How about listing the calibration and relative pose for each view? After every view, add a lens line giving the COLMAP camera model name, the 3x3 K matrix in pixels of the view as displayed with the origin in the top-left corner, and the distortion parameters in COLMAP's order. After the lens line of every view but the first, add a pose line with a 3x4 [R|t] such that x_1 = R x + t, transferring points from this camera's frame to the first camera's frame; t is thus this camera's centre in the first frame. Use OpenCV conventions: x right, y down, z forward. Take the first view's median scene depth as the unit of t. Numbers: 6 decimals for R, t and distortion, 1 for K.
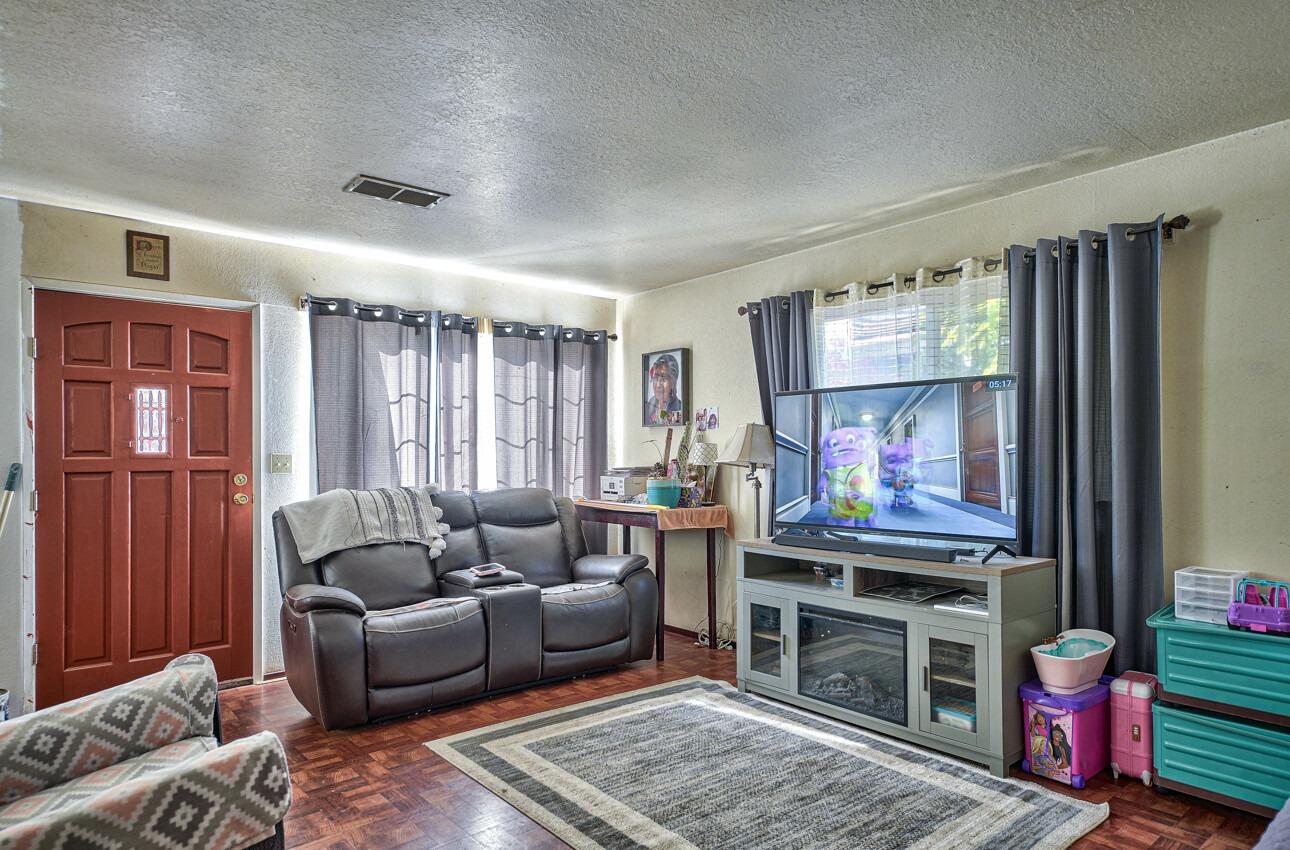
lens RADIAL K [[742.9, 0, 645.7], [0, 742.9, 446.9], [0, 0, 1]] dist [0.000984, 0.000389]
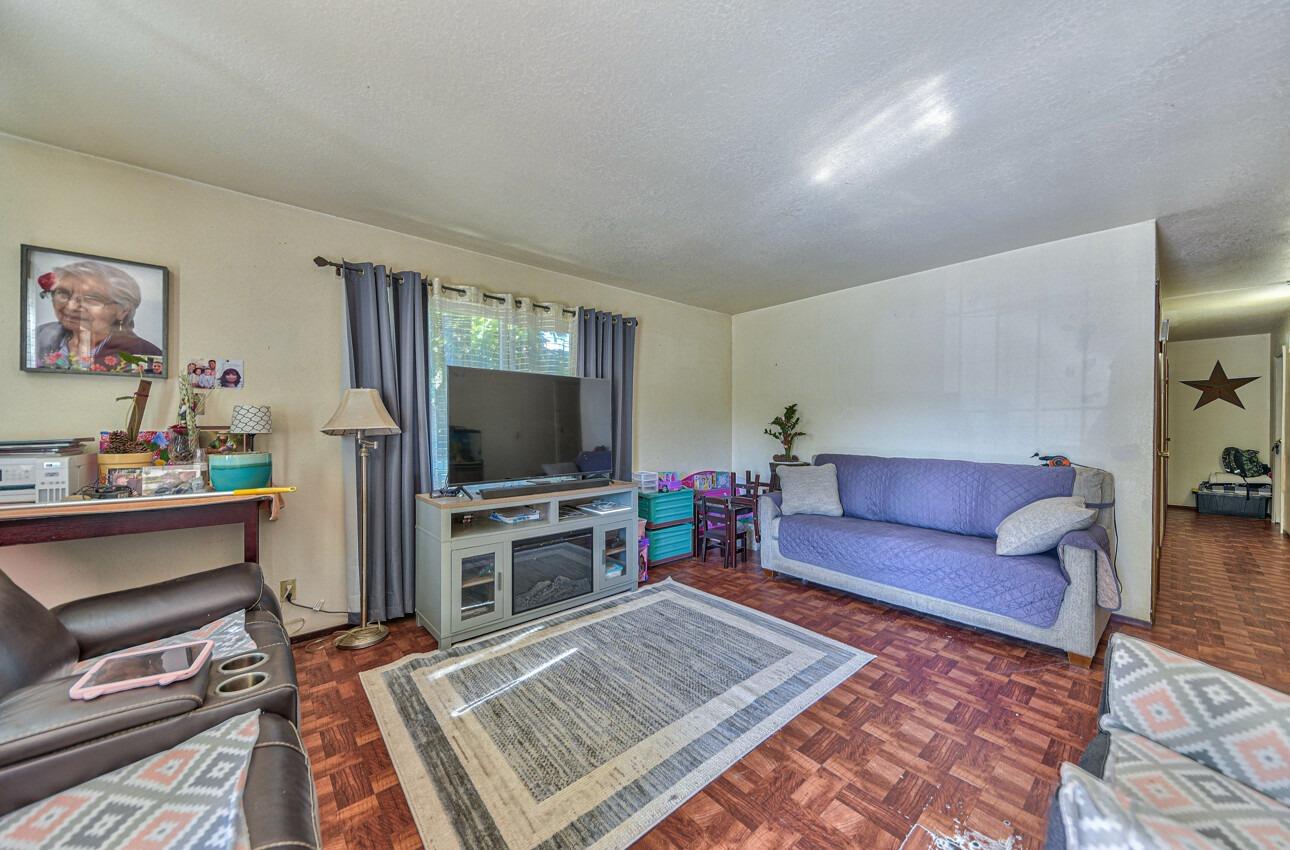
lens RADIAL K [[450.6, 0, 645.0], [0, 450.6, 425.0], [0, 0, 1]] dist [0.000156, -0.000013]
pose [[-0.017194, 0.011939, 0.999781, -0.545852], [-0.007727, 0.999897, -0.012074, 0.024434], [-0.999822, -0.007933, -0.017100, 0.791484]]
